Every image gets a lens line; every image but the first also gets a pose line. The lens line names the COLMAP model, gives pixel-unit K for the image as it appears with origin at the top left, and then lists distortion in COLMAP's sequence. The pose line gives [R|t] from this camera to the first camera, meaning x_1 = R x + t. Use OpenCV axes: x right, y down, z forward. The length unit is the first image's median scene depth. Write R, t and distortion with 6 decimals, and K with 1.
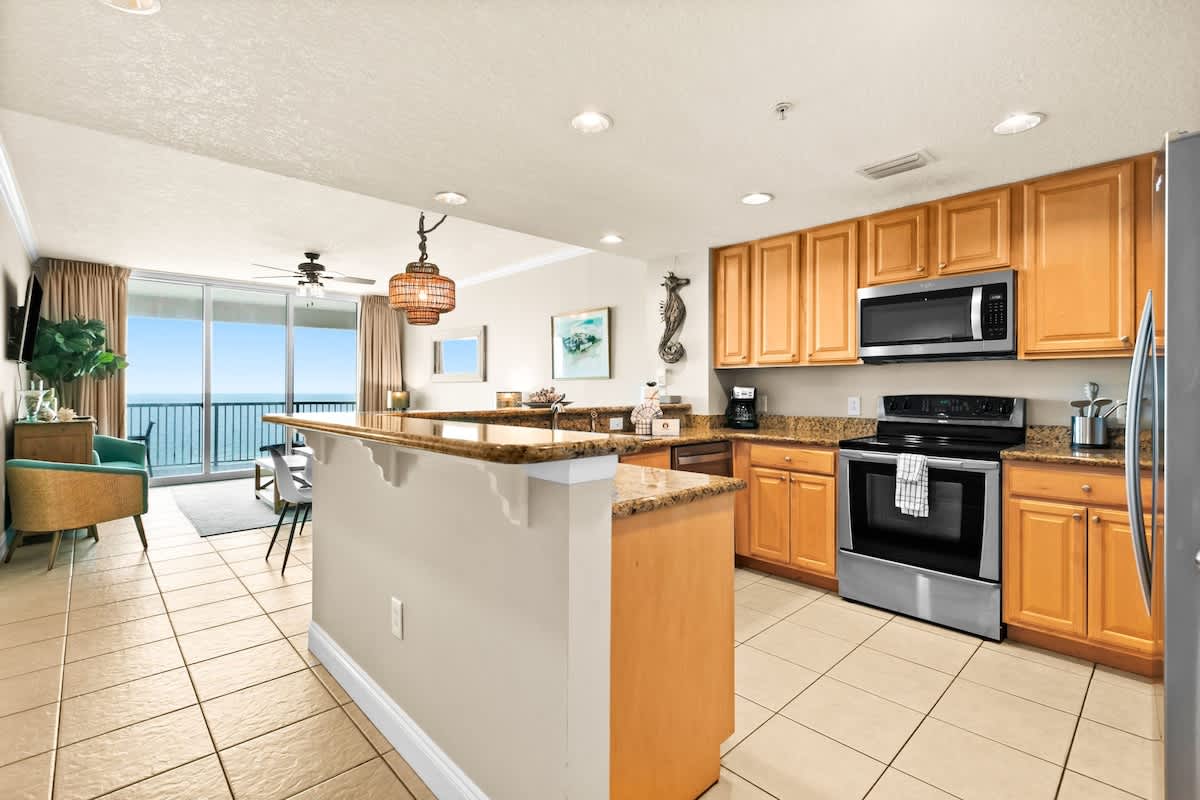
lens RADIAL K [[529.9, 0, 599.0], [0, 529.9, 391.8], [0, 0, 1]] dist [-0.000317, 0.001214]
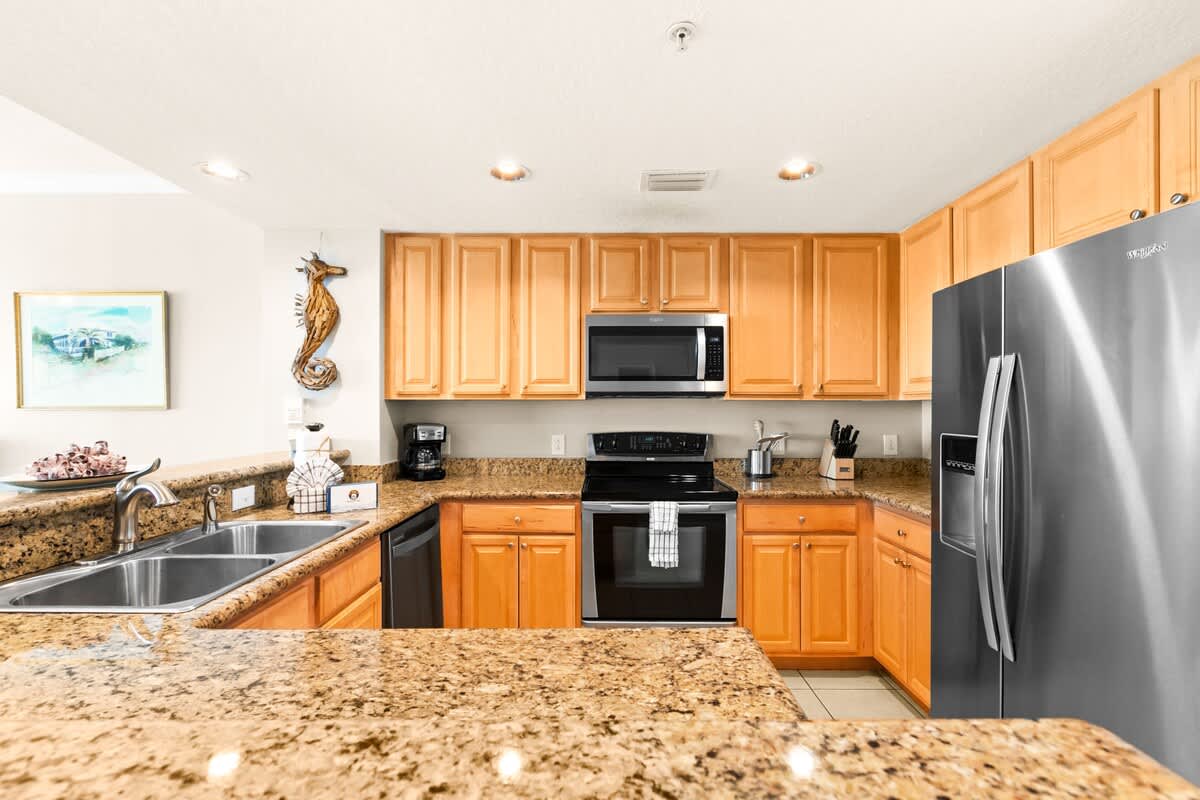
lens RADIAL K [[529.9, 0, 599.1], [0, 529.9, 409.4], [0, 0, 1]] dist [-0.000317, 0.001214]
pose [[0.694094, -0.003813, 0.719874, -0.092788], [0.005917, 0.999982, -0.000408, -0.026343], [-0.719860, 0.004543, 0.694105, 0.272051]]
